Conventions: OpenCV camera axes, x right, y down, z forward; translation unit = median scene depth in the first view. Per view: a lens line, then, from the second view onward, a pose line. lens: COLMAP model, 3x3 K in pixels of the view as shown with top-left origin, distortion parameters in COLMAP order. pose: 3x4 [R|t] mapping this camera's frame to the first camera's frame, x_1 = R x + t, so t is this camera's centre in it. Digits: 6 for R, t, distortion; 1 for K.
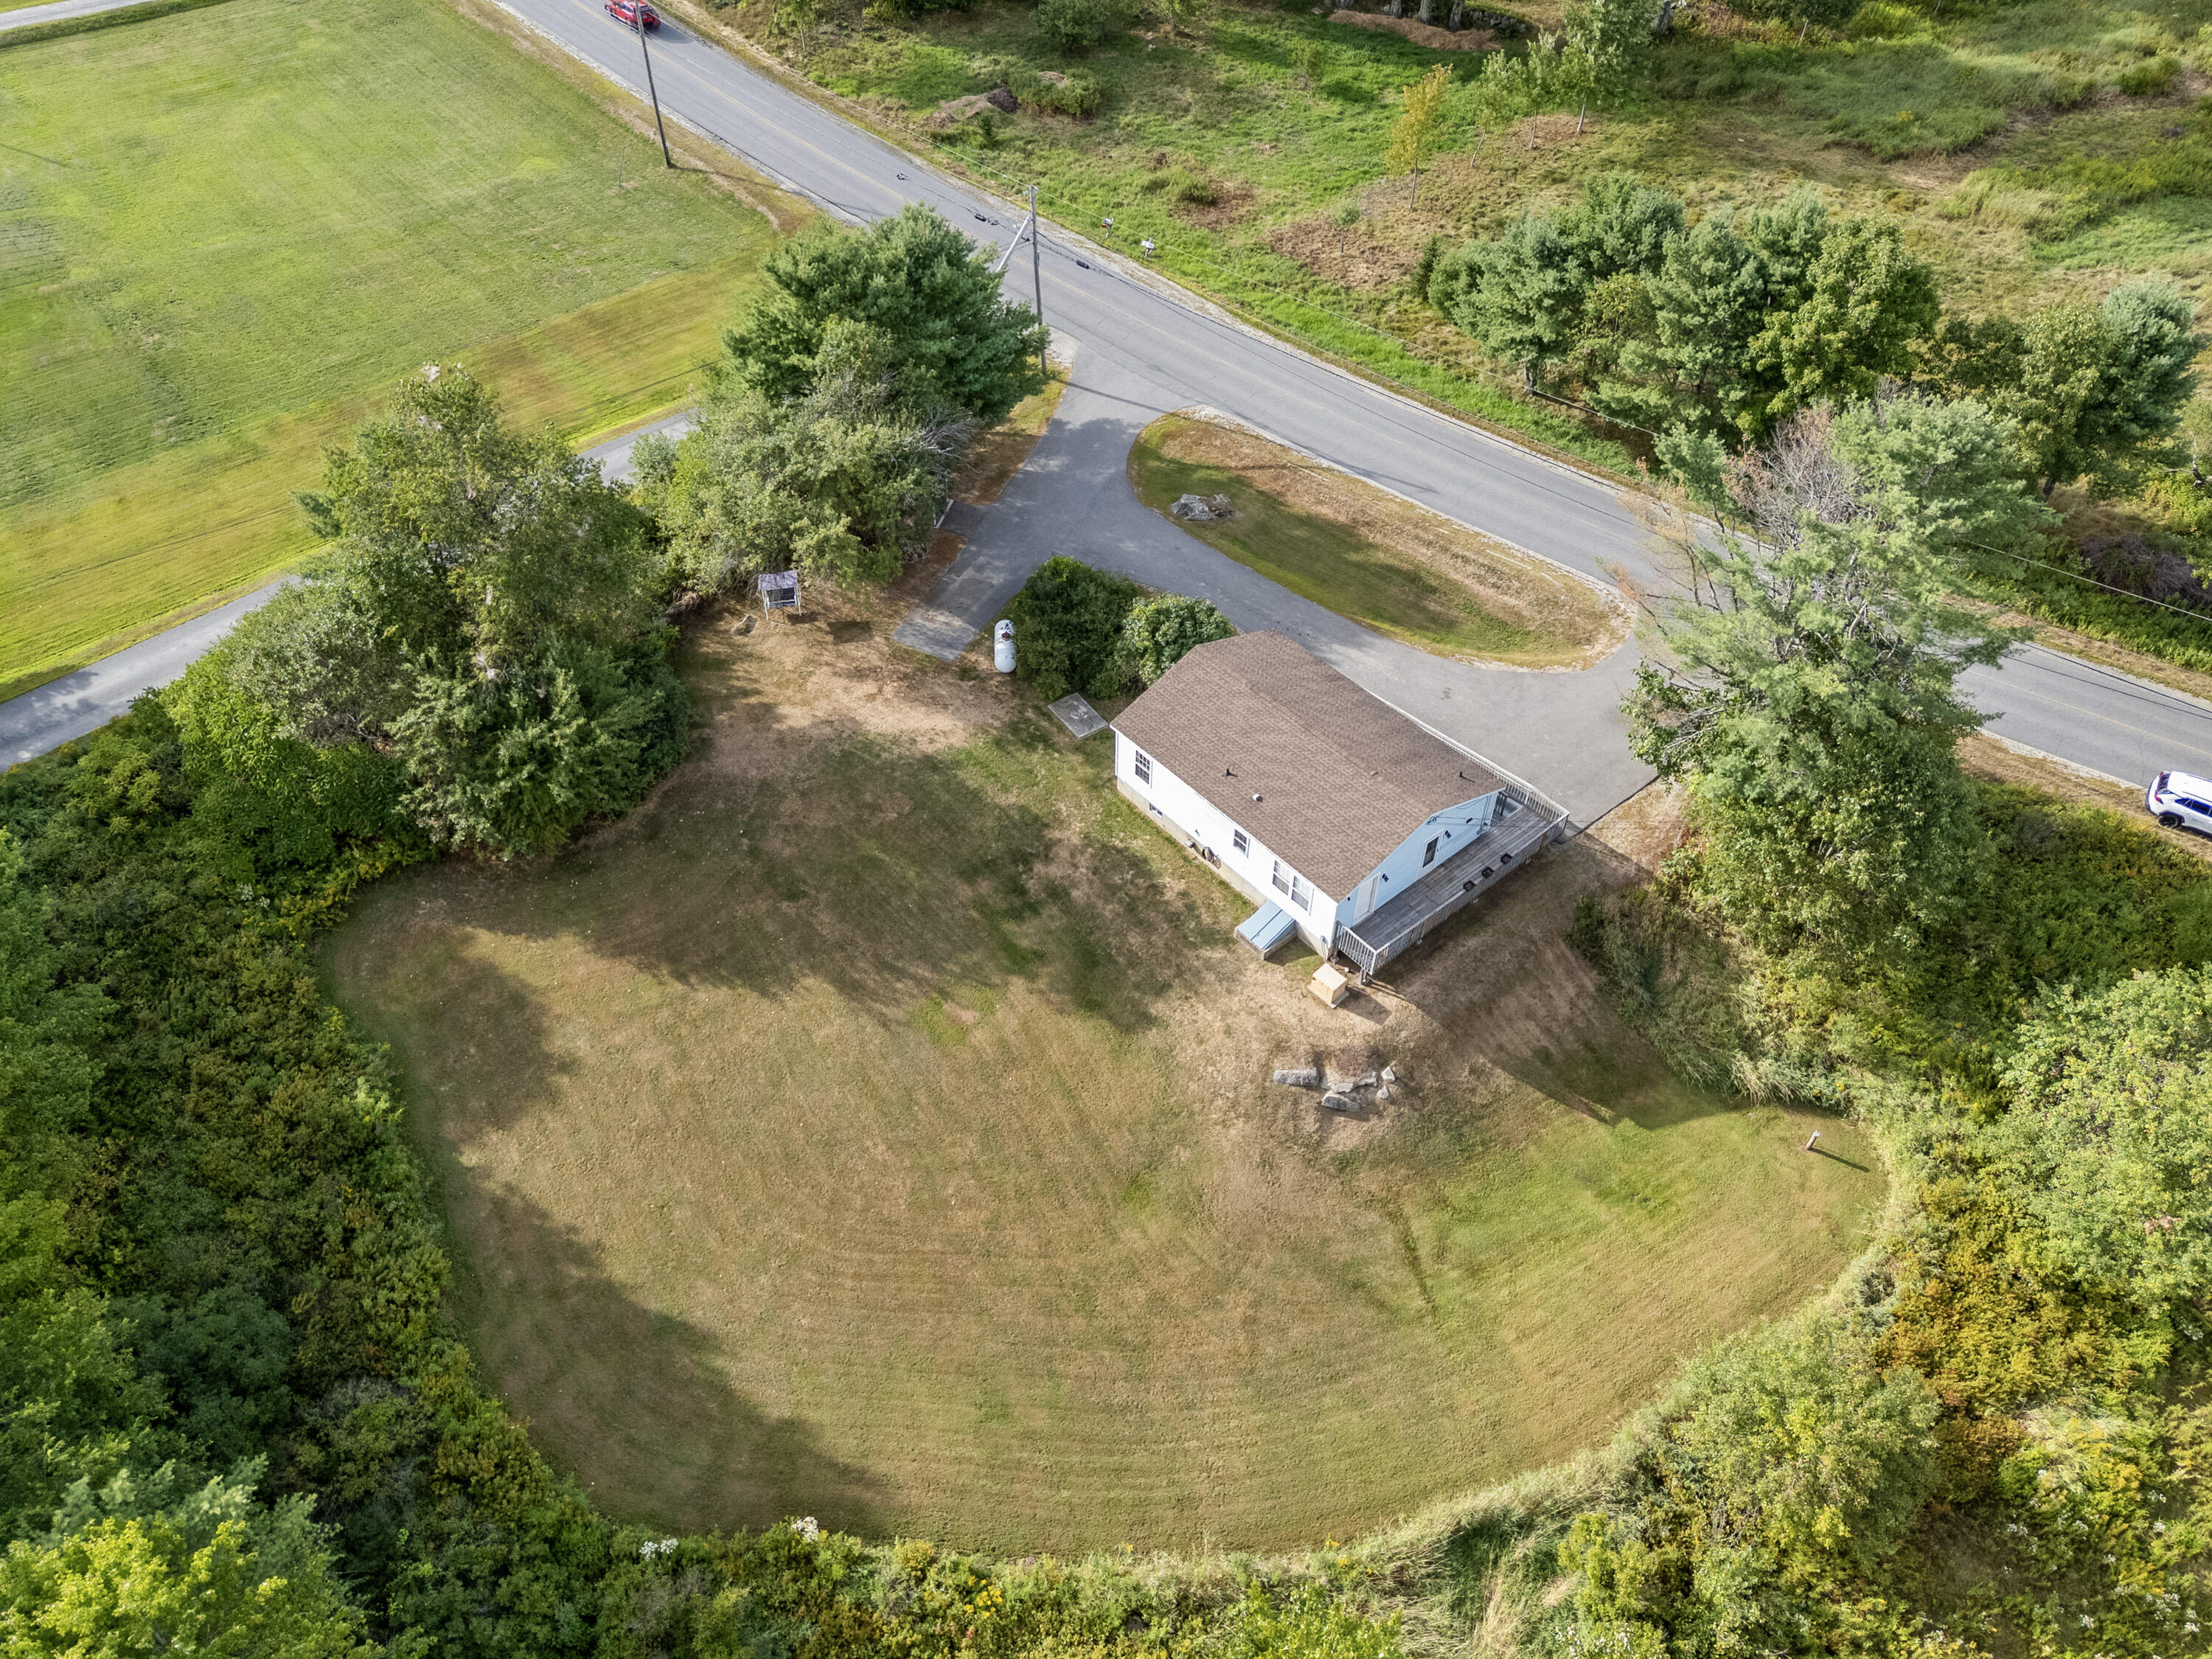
lens RADIAL K [[1629.4, 0, 1106.0], [0, 1629.4, 829.5], [0, 0, 1]] dist [0.082132, -0.087257]
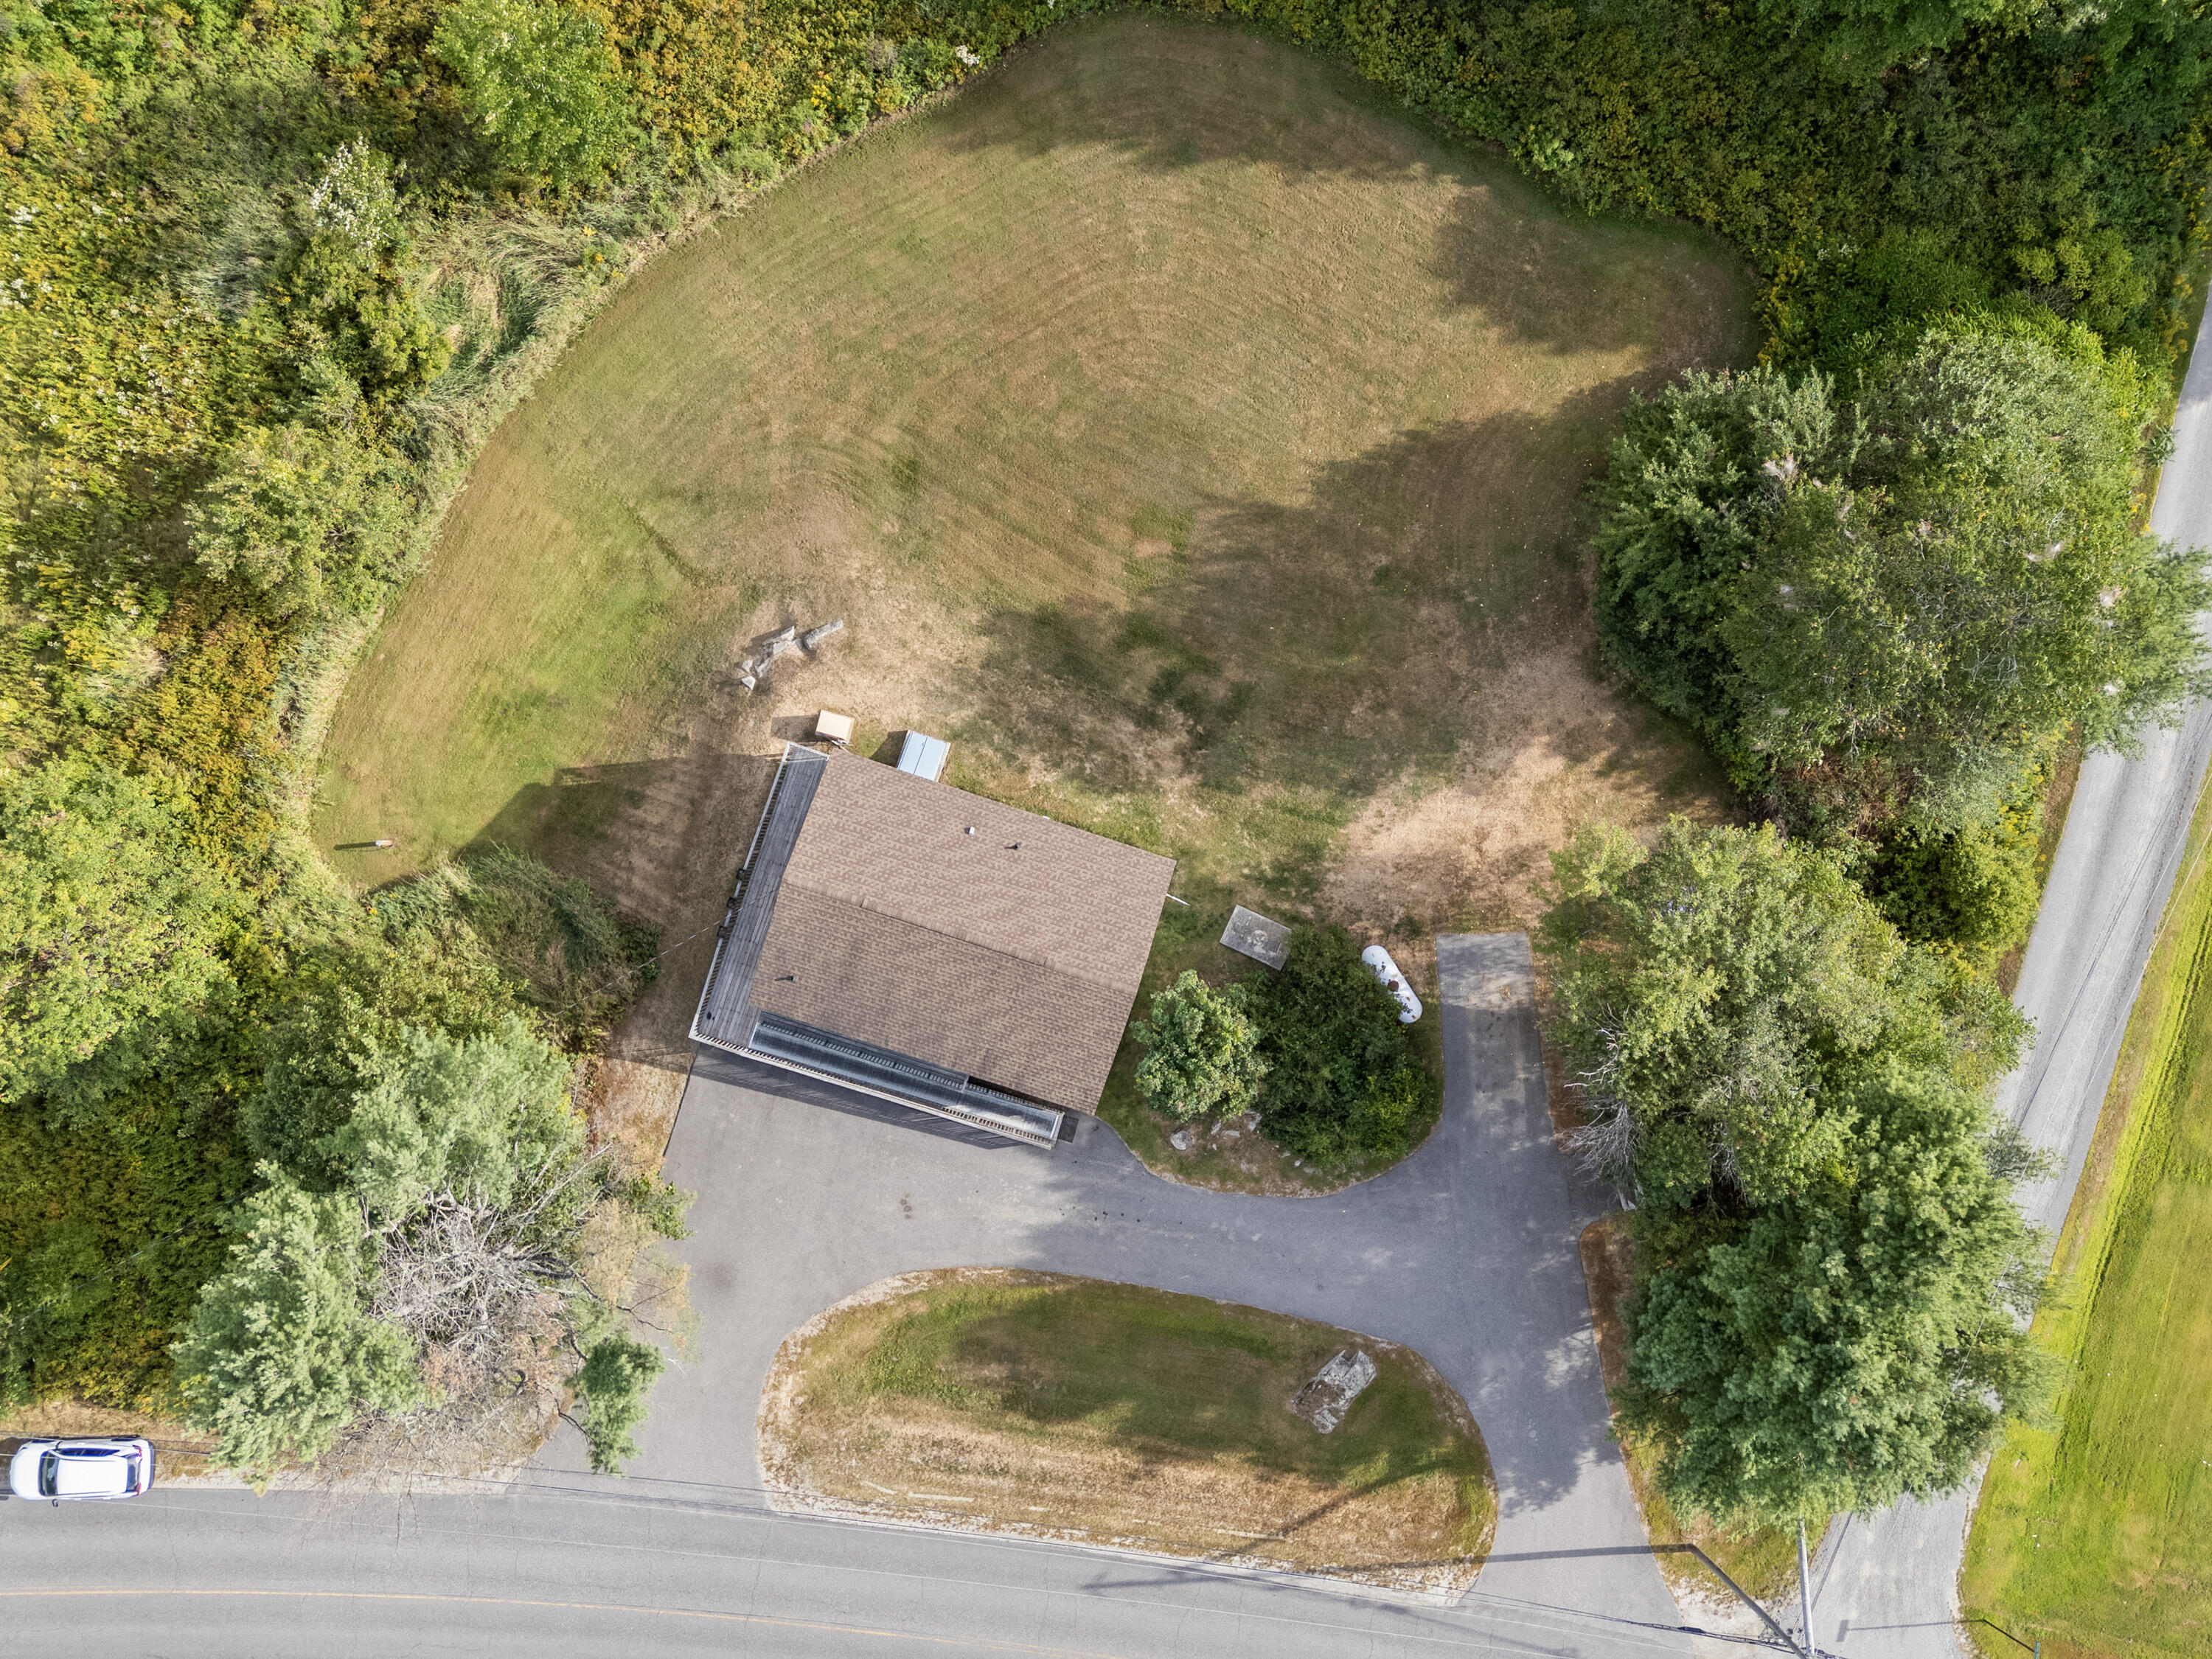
lens RADIAL K [[1629.4, 0, 1106.0], [0, 1629.4, 829.5], [0, 0, 1]] dist [0.082132, -0.087257]
pose [[-0.857852, 0.513078, -0.029004, 0.053876], [-0.390222, -0.613638, 0.686422, -0.672252], [0.334390, 0.600167, 0.726624, 0.359448]]
